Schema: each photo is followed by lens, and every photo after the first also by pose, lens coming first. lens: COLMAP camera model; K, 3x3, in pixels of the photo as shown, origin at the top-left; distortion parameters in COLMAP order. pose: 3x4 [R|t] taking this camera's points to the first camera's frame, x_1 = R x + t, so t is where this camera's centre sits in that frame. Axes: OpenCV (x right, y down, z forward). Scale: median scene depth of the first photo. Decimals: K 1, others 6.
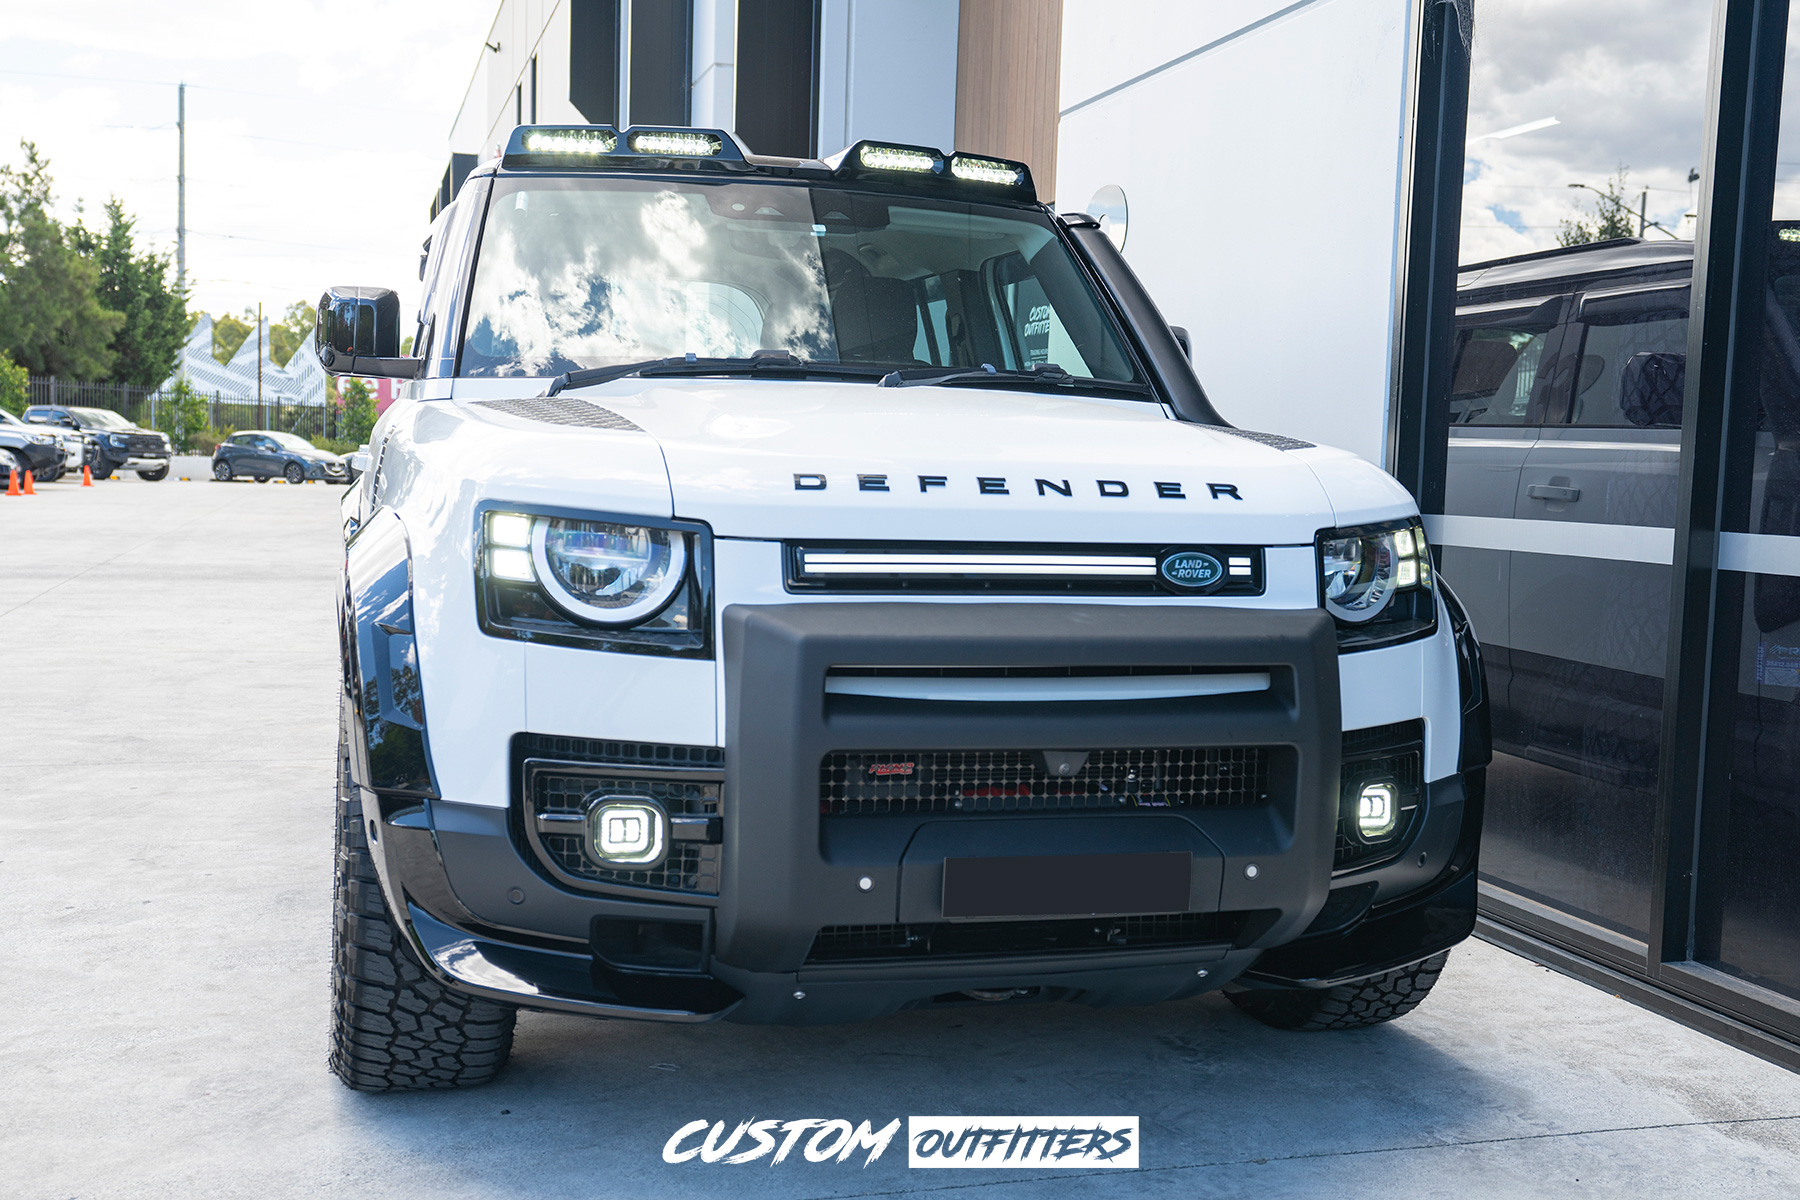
lens RADIAL K [[1647.2, 0, 900.0], [0, 1647.2, 600.0], [0, 0, 1]] dist [0.012811, 0.005651]
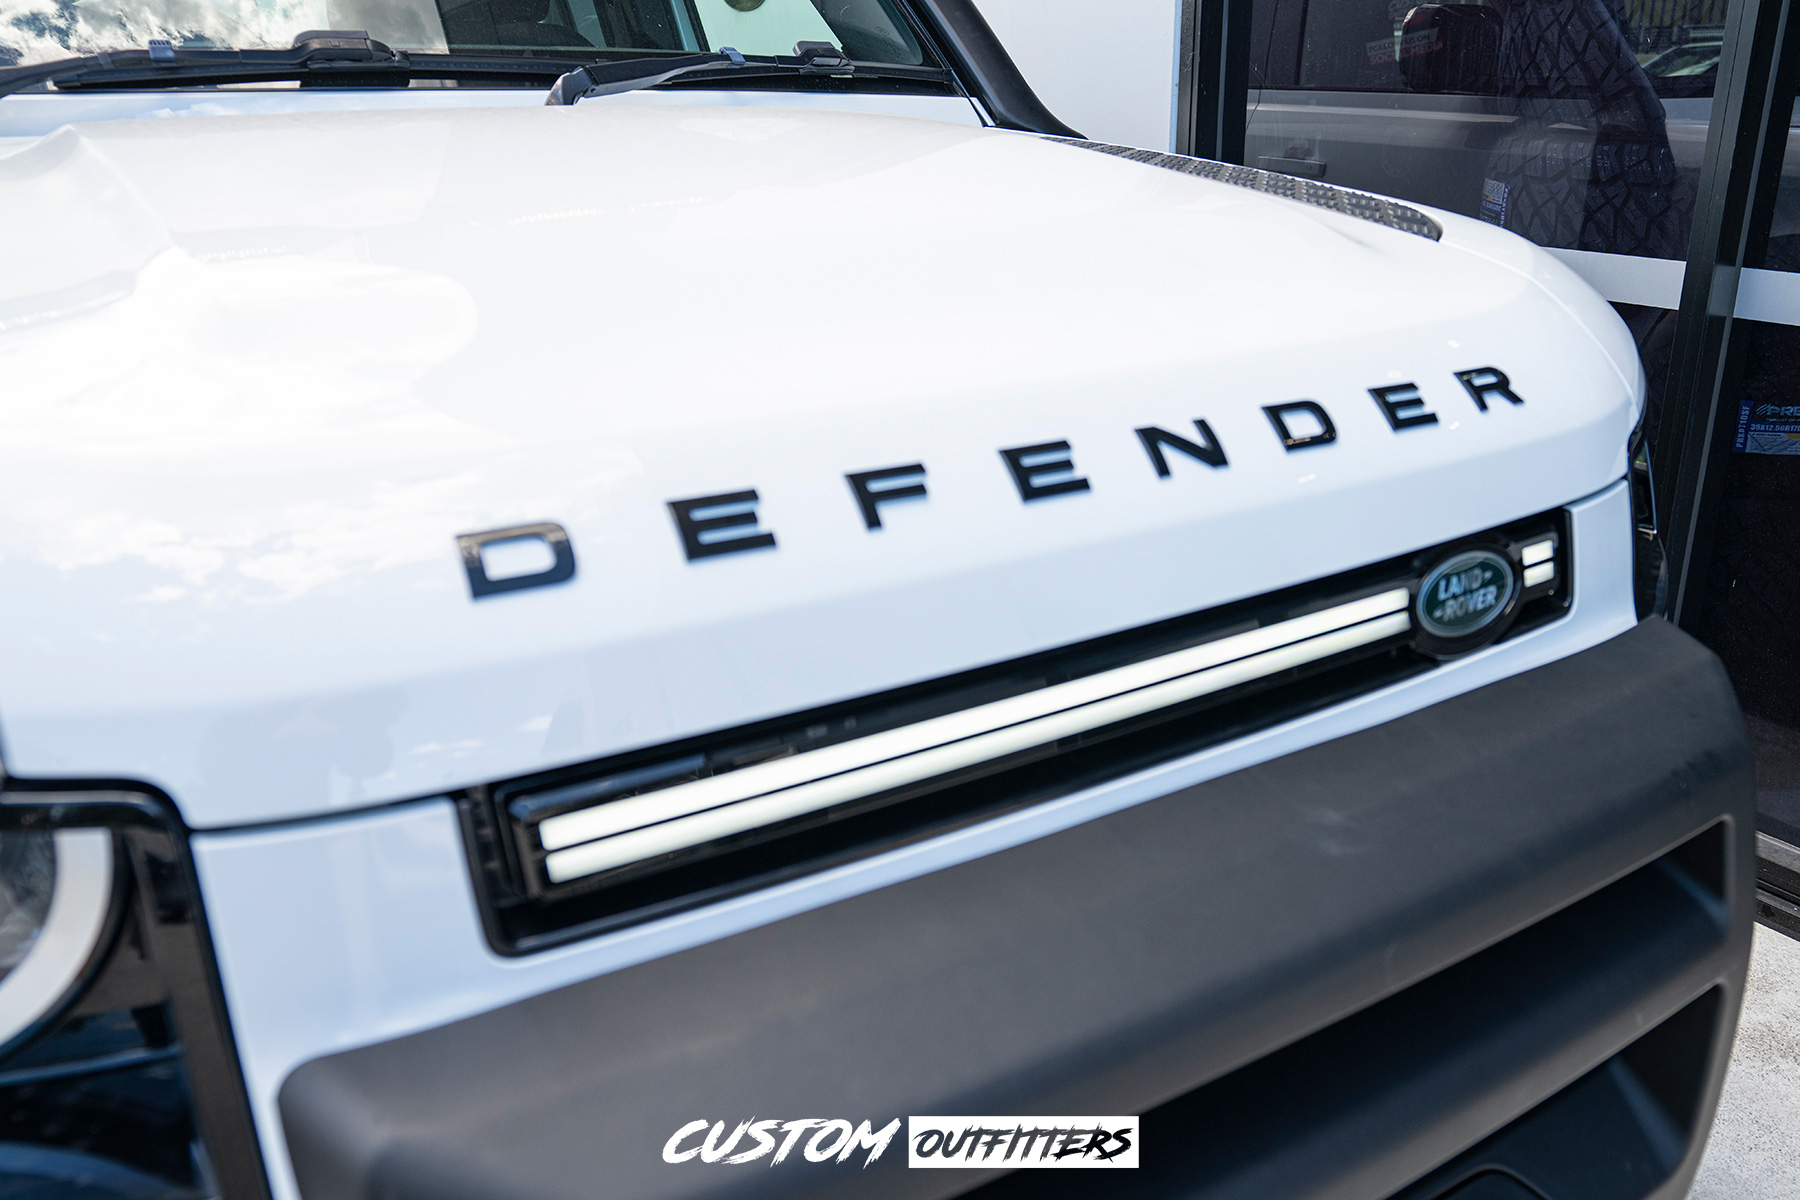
lens RADIAL K [[1233.3, 0, 902.9], [0, 1233.3, 505.6], [0, 0, 1]] dist [-0.006754, -0.002200]
pose [[0.950528, -0.130186, 0.282044, -0.047618], [0.057664, 0.966112, 0.251600, -0.126567], [-0.305241, -0.222889, 0.925823, 0.734911]]
